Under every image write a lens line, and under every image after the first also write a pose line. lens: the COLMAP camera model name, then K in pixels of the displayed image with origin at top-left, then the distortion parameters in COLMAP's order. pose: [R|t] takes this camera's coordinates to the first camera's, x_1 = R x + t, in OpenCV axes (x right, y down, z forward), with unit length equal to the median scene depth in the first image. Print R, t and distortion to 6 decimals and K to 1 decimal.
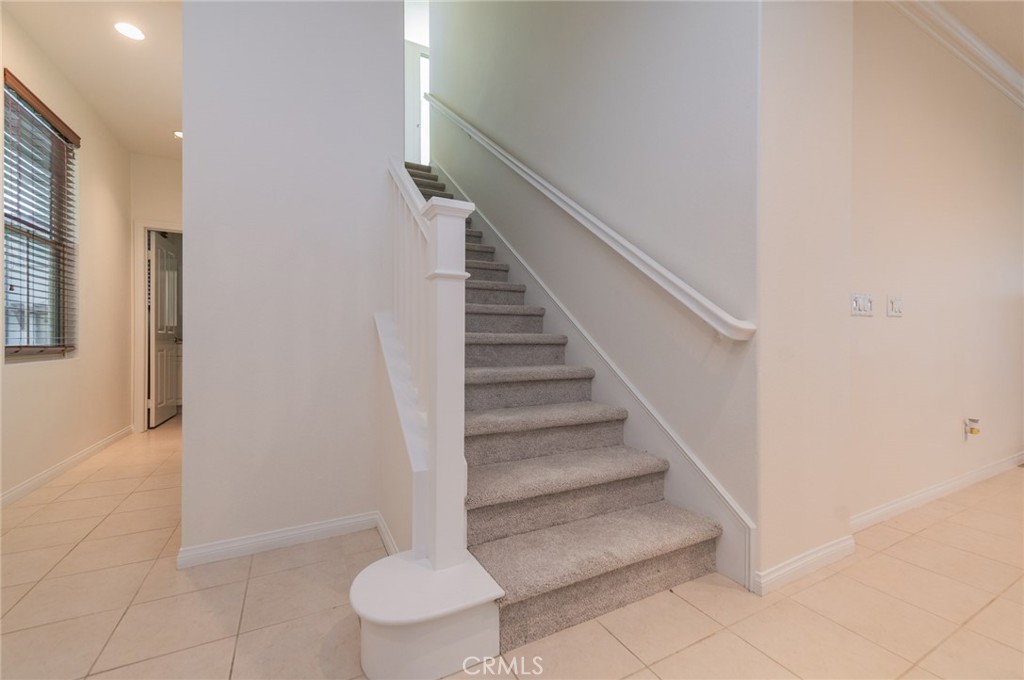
lens RADIAL K [[399.4, 0, 519.6], [0, 399.4, 342.2], [0, 0, 1]] dist [0.010168, -0.001661]
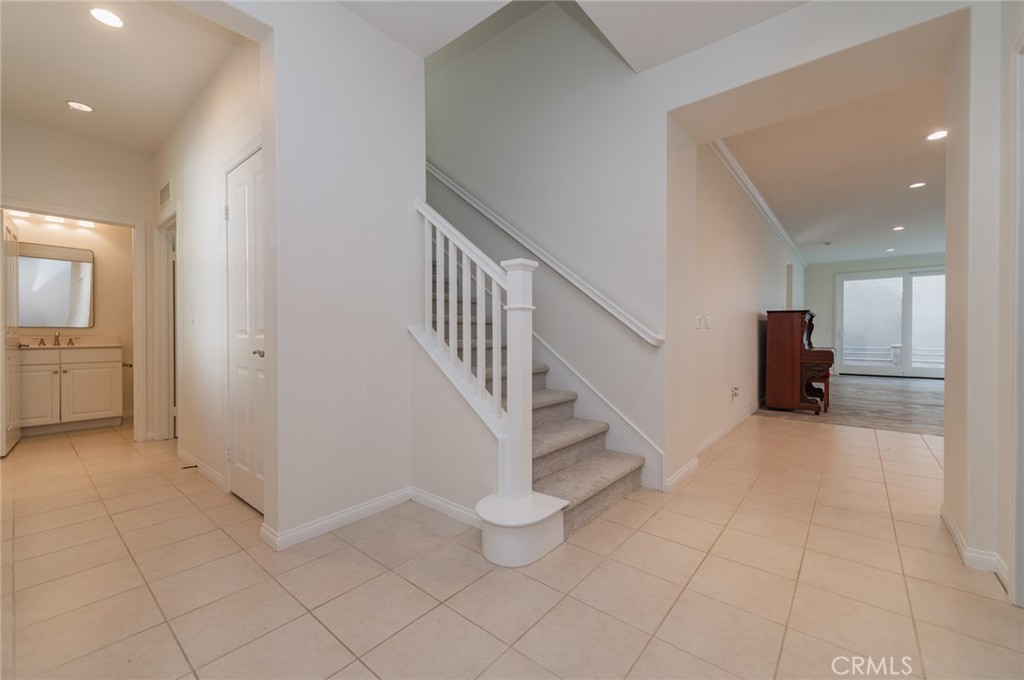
lens RADIAL K [[399.4, 0, 535.4], [0, 399.4, 335.9], [0, 0, 1]] dist [0.010168, -0.001661]
pose [[0.911533, -0.001805, 0.411222, -0.598815], [0.002209, 0.999997, -0.000508, -0.046137], [-0.411220, 0.001371, 0.911535, -0.324952]]
